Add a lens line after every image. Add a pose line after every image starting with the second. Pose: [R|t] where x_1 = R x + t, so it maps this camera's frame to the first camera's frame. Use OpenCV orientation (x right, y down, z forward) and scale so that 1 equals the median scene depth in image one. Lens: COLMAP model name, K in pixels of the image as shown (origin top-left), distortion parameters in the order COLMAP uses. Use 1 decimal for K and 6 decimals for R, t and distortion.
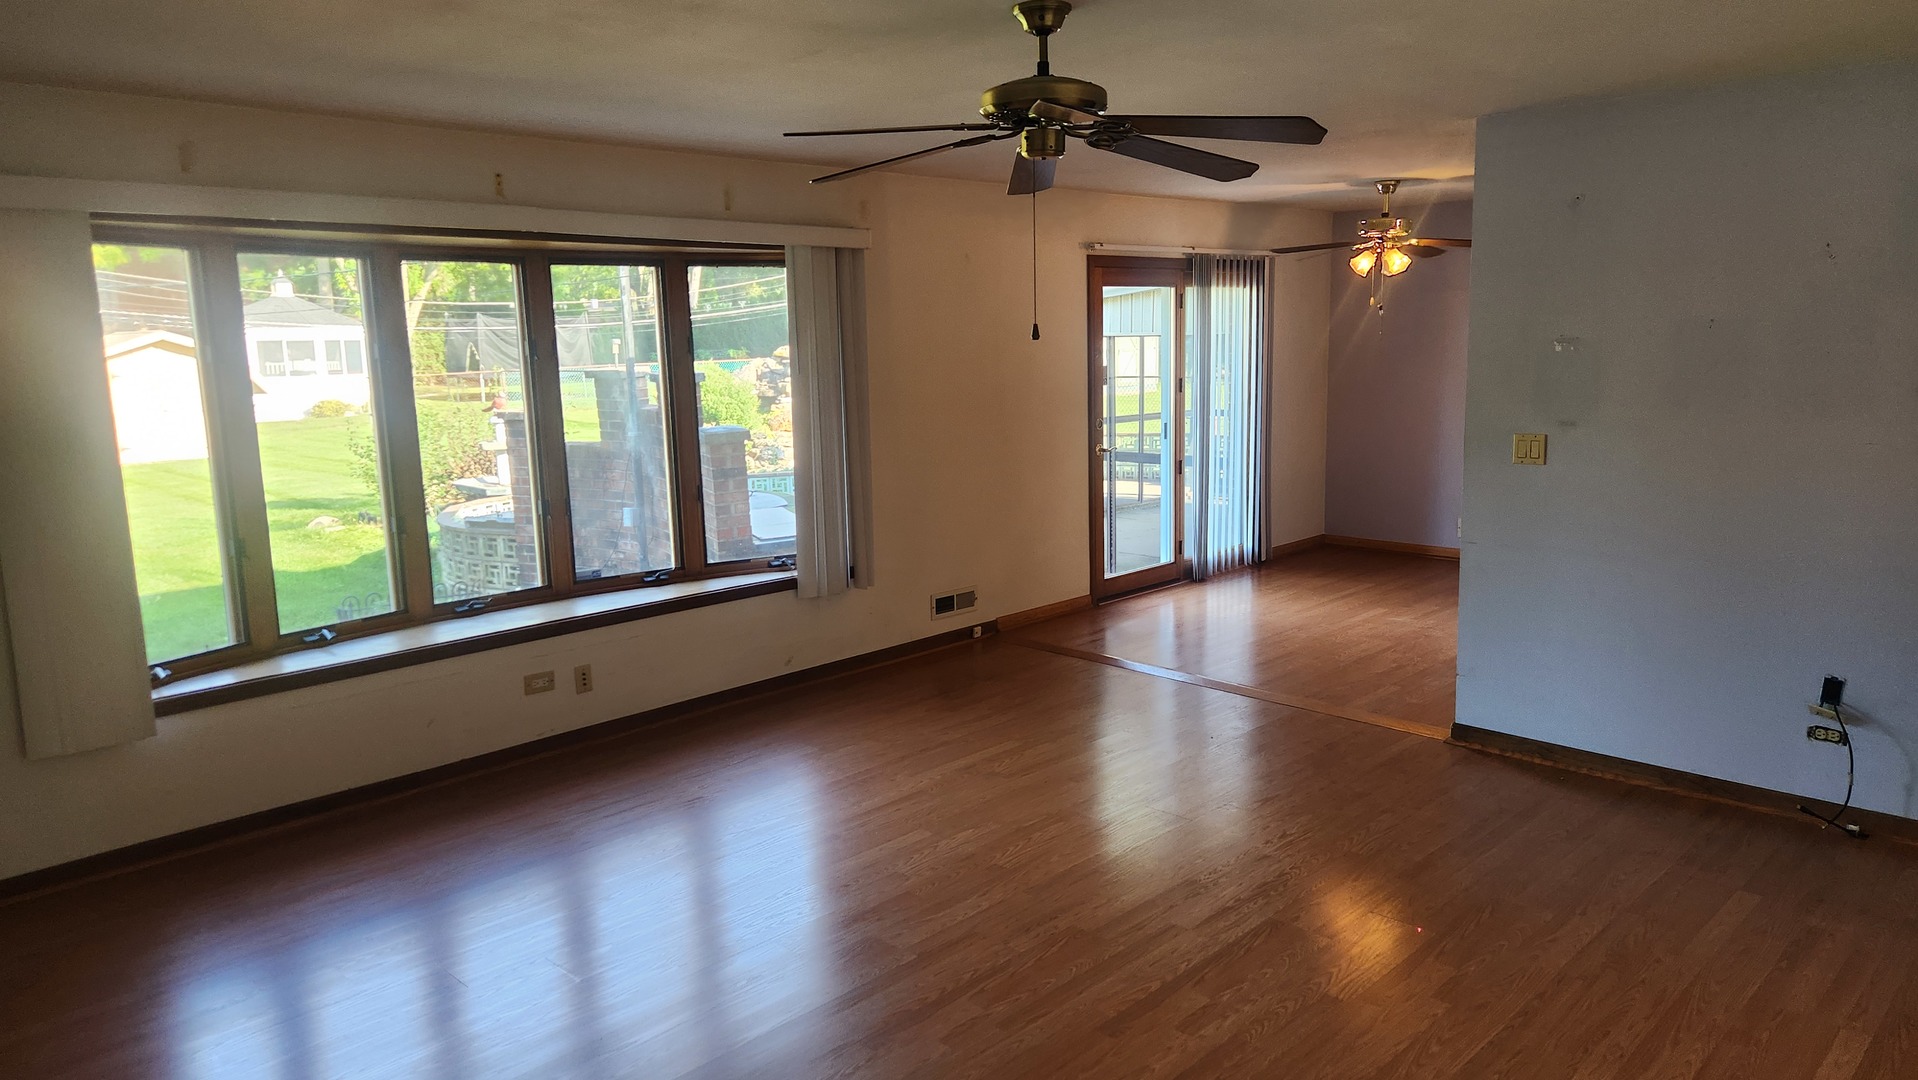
lens RADIAL K [[1292.6, 0, 959.0], [0, 1292.6, 540.0], [0, 0, 1]] dist [0.060239, -0.001574]
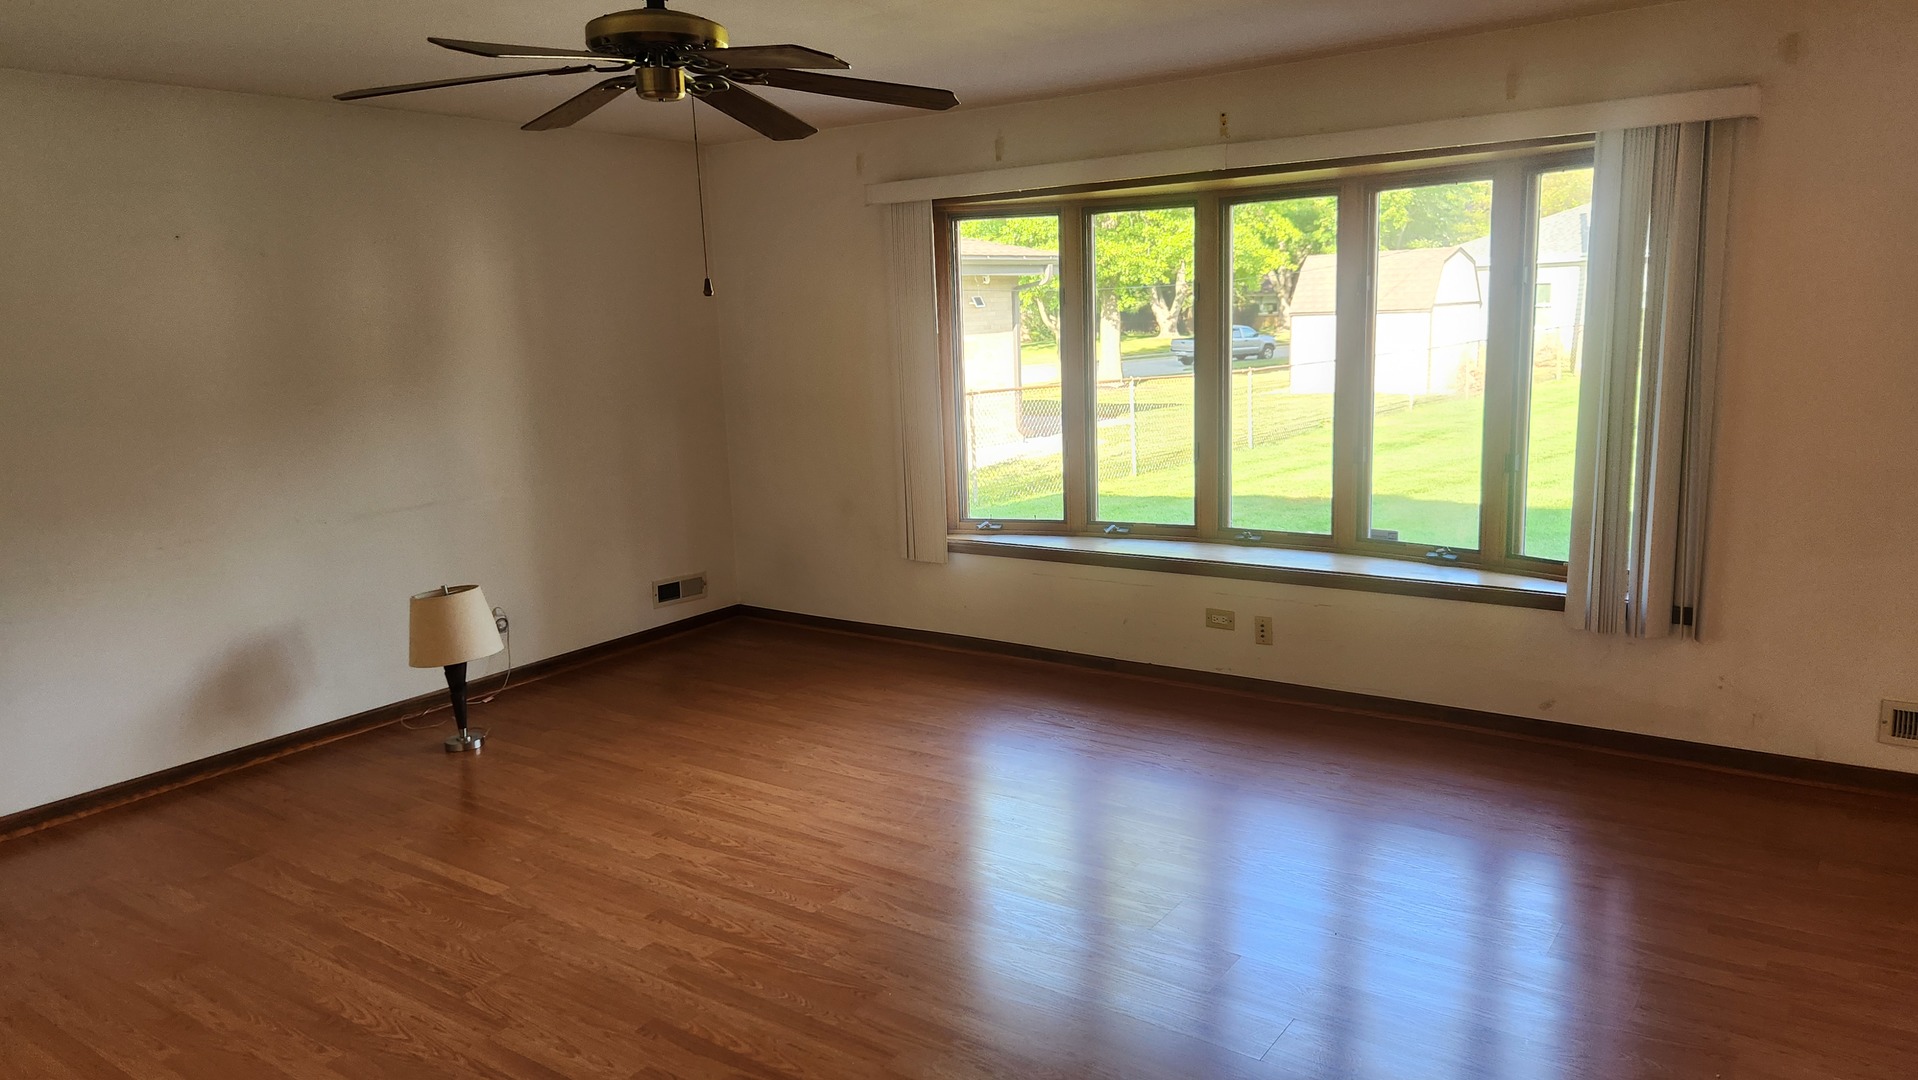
lens RADIAL K [[1247.9, 0, 961.7], [0, 1247.9, 579.5], [0, 0, 1]] dist [0.056340, 0.000004]
pose [[0.171471, 0.232048, -0.957471, 0.589379], [-0.122930, 0.969310, 0.212902, -0.107839], [0.977490, 0.081195, 0.194735, 0.607970]]
